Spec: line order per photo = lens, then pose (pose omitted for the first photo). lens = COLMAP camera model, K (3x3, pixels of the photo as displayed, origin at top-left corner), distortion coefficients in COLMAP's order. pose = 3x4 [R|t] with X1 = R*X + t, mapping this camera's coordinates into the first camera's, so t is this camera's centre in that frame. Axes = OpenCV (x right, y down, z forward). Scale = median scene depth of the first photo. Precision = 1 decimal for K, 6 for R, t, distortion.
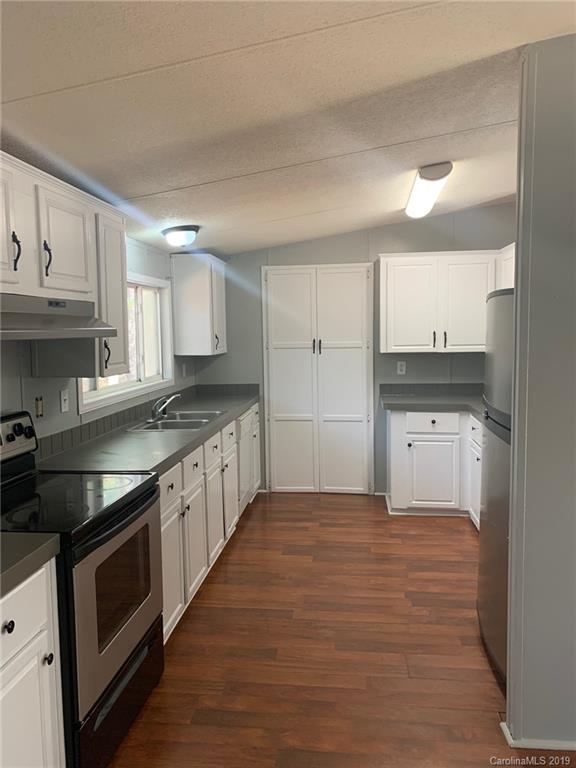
lens RADIAL K [[582.7, 0, 291.8], [0, 582.7, 385.3], [0, 0, 1]] dist [0.010654, -0.032880]
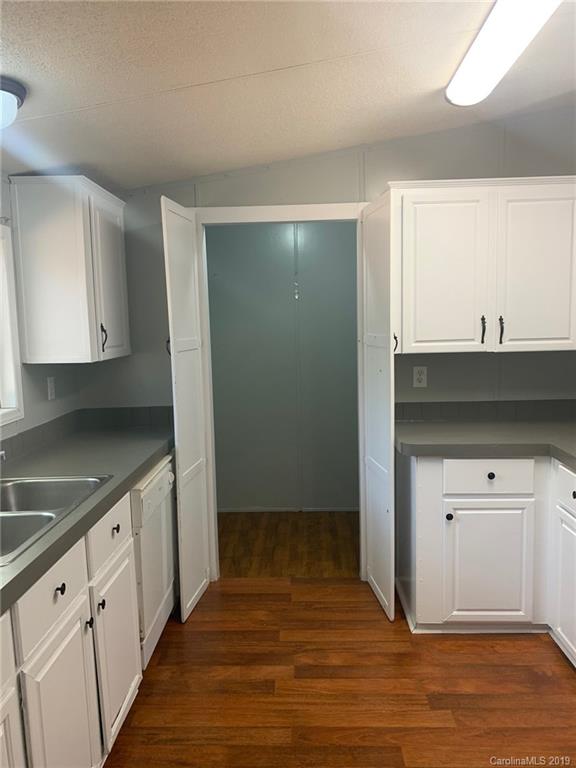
lens RADIAL K [[582.7, 0, 286.8], [0, 582.7, 378.8], [0, 0, 1]] dist [0.010654, -0.032880]
pose [[0.997212, -0.015561, 0.072974, 0.004968], [0.014953, 0.999849, 0.008866, -0.039545], [-0.073101, -0.007750, 0.997294, 0.447034]]
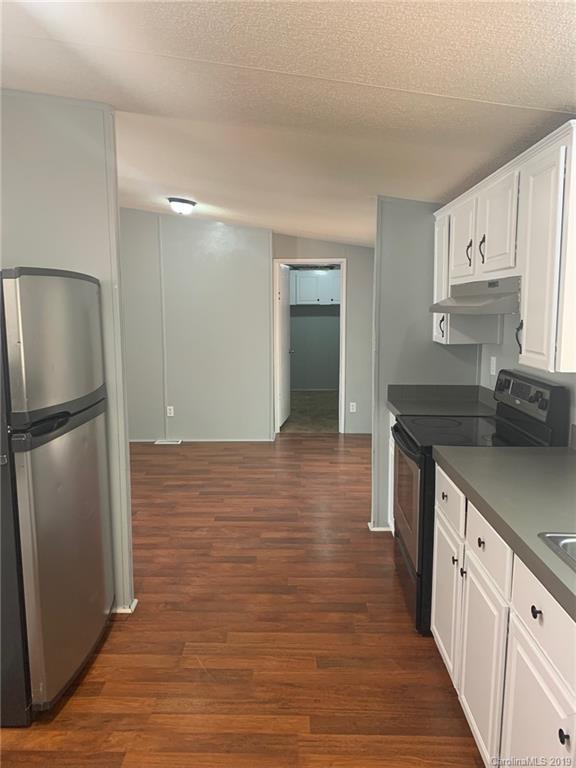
lens RADIAL K [[582.7, 0, 288.2], [0, 582.7, 384.9], [0, 0, 1]] dist [0.010654, -0.032880]
pose [[-0.995686, 0.028923, -0.088159, 0.055116], [0.008135, 0.973725, 0.227583, -0.111398], [0.092425, 0.225884, -0.969760, 1.121785]]
